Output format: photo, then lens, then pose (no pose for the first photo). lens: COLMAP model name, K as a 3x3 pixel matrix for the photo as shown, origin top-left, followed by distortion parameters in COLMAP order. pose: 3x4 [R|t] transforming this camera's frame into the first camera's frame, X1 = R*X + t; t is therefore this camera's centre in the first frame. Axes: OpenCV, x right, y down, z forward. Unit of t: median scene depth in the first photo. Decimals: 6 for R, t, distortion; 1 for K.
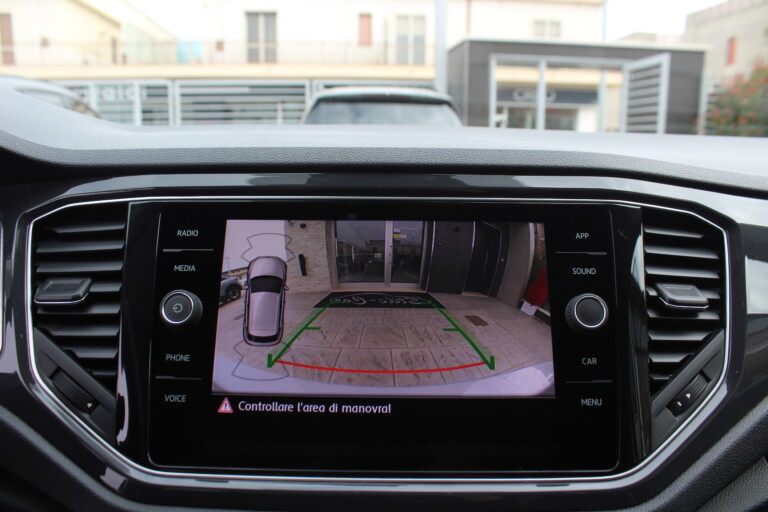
lens RADIAL K [[644.9, 0, 384.0], [0, 644.9, 256.0], [0, 0, 1]] dist [-0.156695, 0.141954]
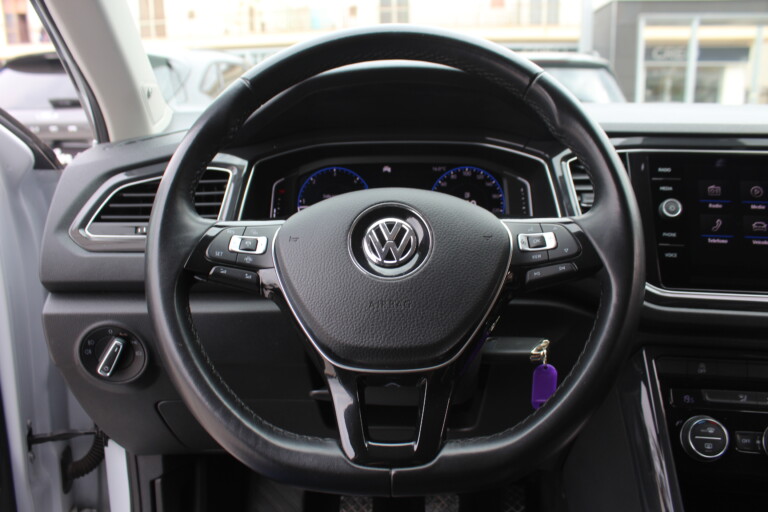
lens RADIAL K [[641.9, 0, 378.4], [0, 641.9, 249.9], [0, 0, 1]] dist [-0.159532, 0.143300]
pose [[0.979461, 0.027224, -0.199790, -0.738132], [-0.017473, 0.998576, 0.050409, 0.116477], [0.200878, -0.045882, 0.978541, -0.924068]]
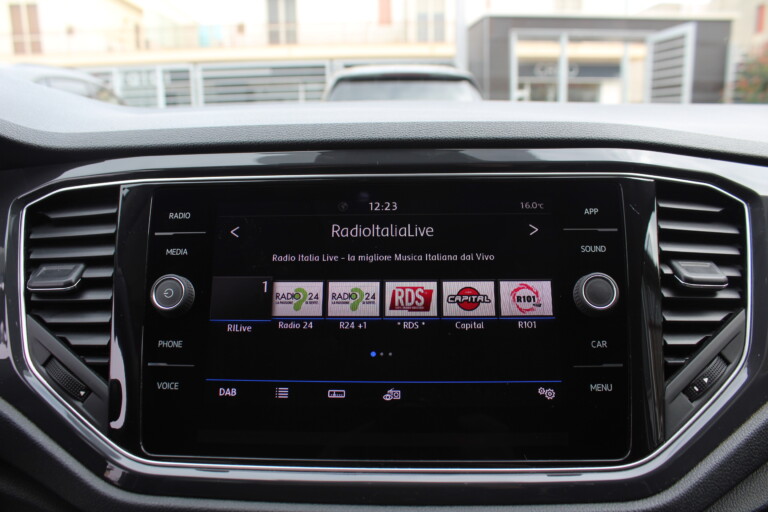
lens RADIAL K [[641.9, 0, 378.4], [0, 641.9, 249.9], [0, 0, 1]] dist [-0.159532, 0.143300]
pose [[0.998818, -0.014884, -0.046275, 0.037806], [0.015986, 0.999595, 0.023542, -0.001583], [0.045905, -0.024254, 0.998651, 0.046654]]
